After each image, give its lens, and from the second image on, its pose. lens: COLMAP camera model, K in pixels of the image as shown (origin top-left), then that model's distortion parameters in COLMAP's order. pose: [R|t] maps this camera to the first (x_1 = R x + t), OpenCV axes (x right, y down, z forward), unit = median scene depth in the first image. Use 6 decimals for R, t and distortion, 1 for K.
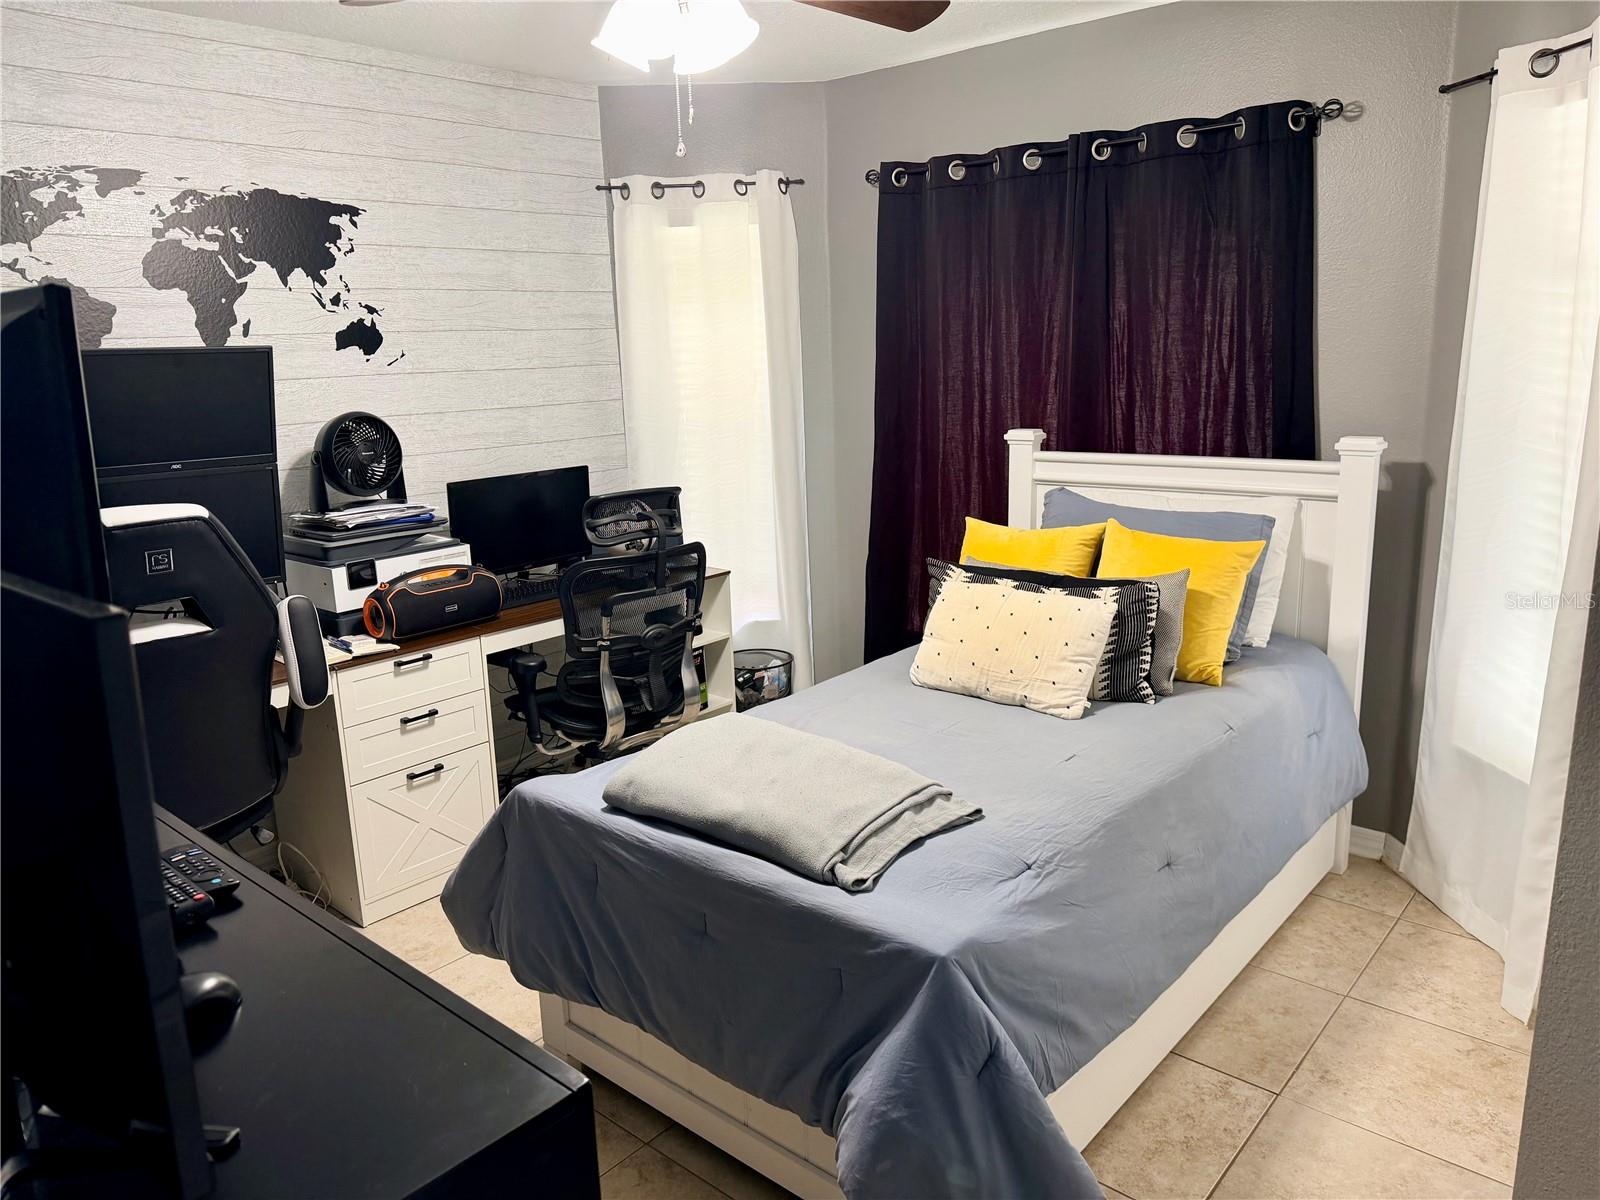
lens RADIAL K [[1130.0, 0, 800.0], [0, 1130.0, 600.0], [0, 0, 1]] dist [0.002792, -0.009587]
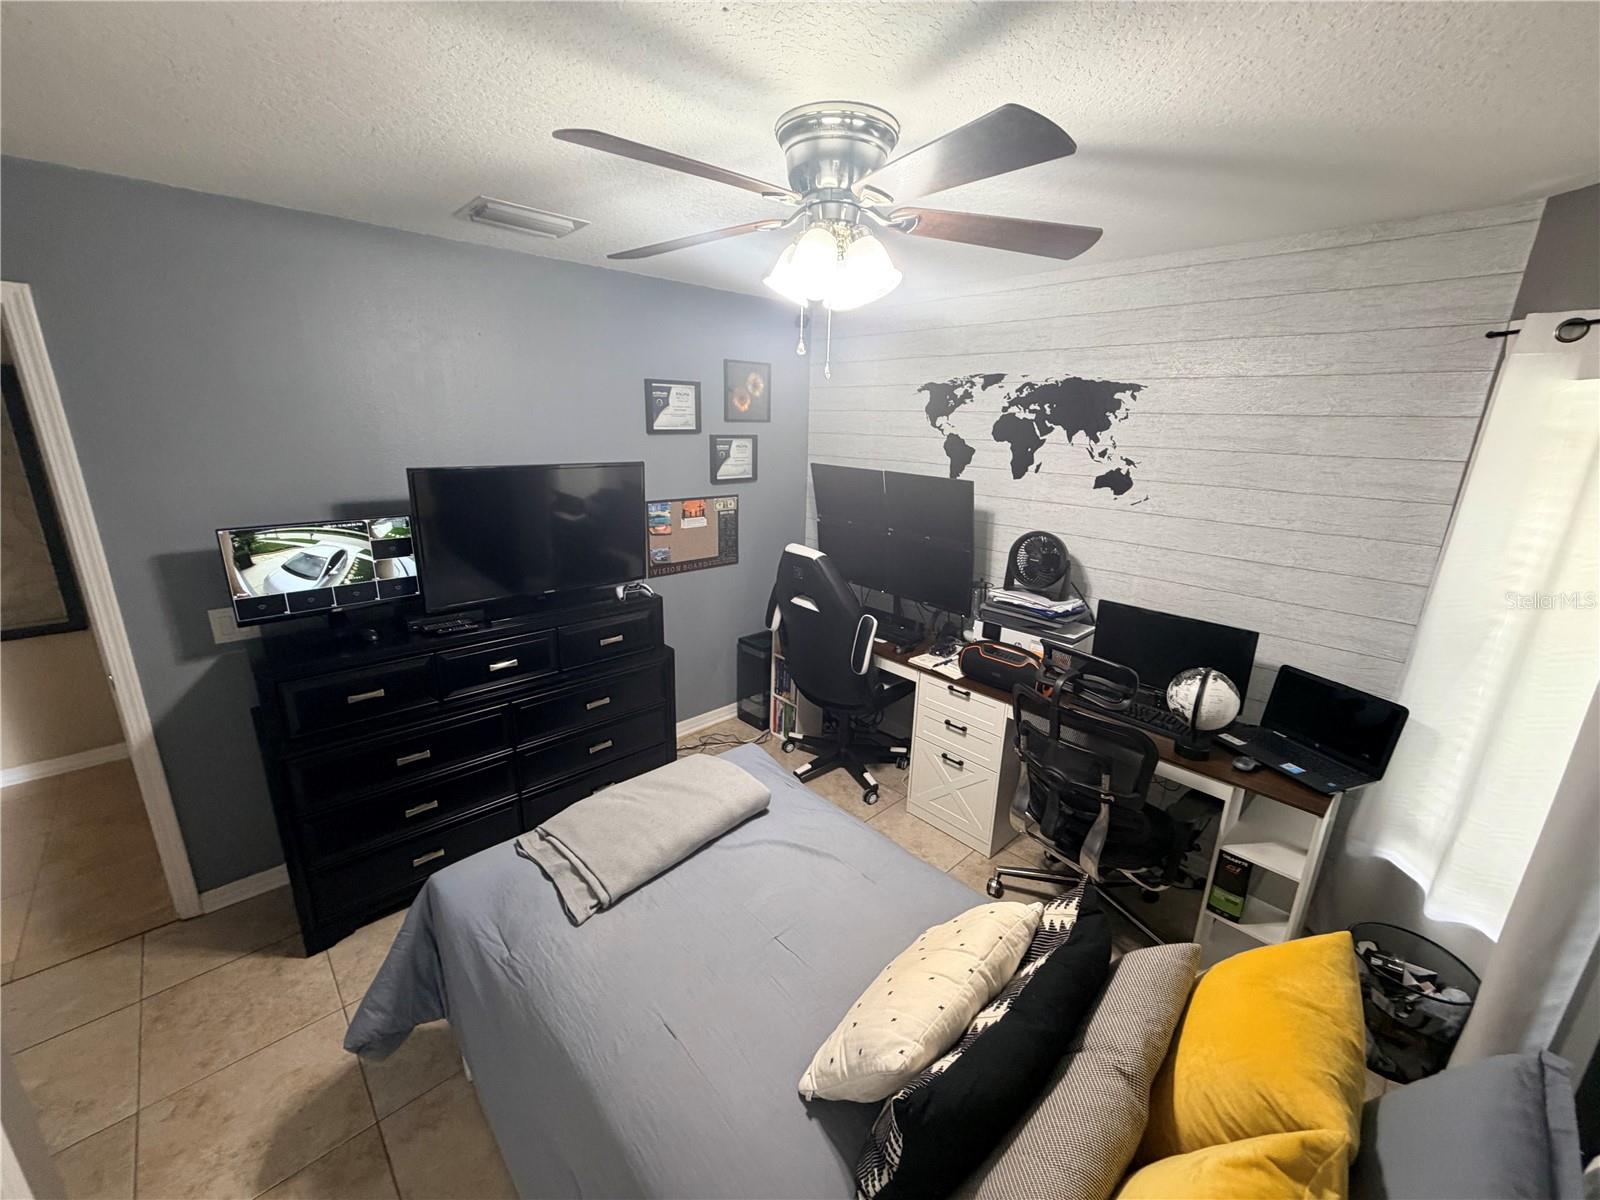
lens RADIAL K [[638.4, 0, 800.0], [0, 638.4, 600.0], [0, 0, 1]] dist [-0.000490, -0.000117]
pose [[-0.095331, 0.299368, -0.949363, 0.455365], [-0.250562, 0.915784, 0.313939, -0.271694], [0.963396, 0.267802, -0.012292, 0.749092]]
